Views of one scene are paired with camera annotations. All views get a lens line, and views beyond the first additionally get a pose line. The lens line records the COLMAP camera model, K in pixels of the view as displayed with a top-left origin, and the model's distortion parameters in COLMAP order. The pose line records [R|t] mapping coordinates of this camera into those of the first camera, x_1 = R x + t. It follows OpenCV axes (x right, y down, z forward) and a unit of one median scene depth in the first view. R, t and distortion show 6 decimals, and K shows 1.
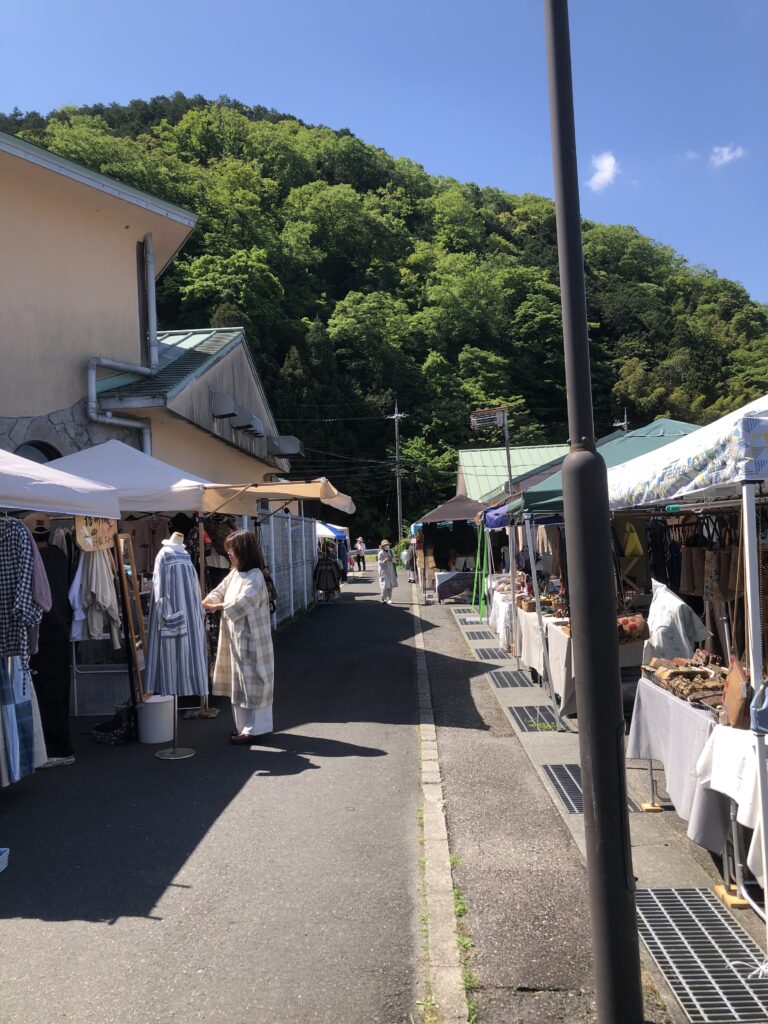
lens RADIAL K [[835.4, 0, 384.0], [0, 835.4, 512.0], [0, 0, 1]] dist [0.027676, -0.005802]
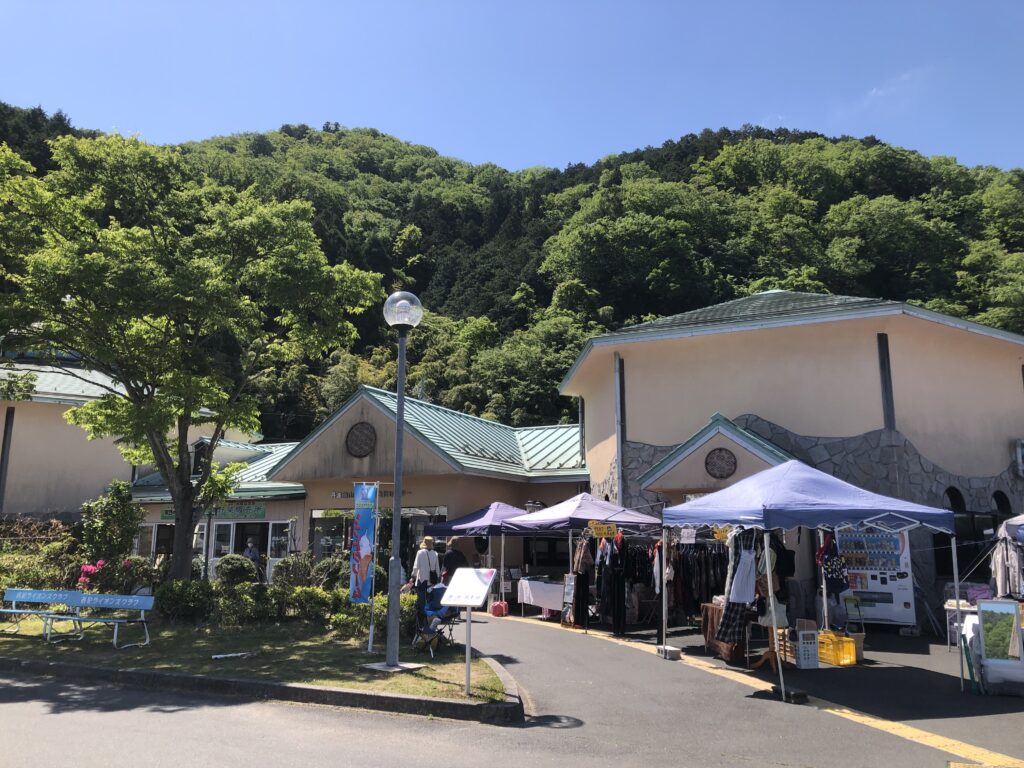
lens RADIAL K [[836.0, 0, 512.0], [0, 836.0, 384.0], [0, 0, 1]] dist [0.049581, 0.007670]
pose [[0.916664, -0.025634, -0.398835, -0.058781], [-0.030828, 0.990433, -0.134510, -0.002593], [0.398468, 0.135596, 0.907104, -0.106409]]
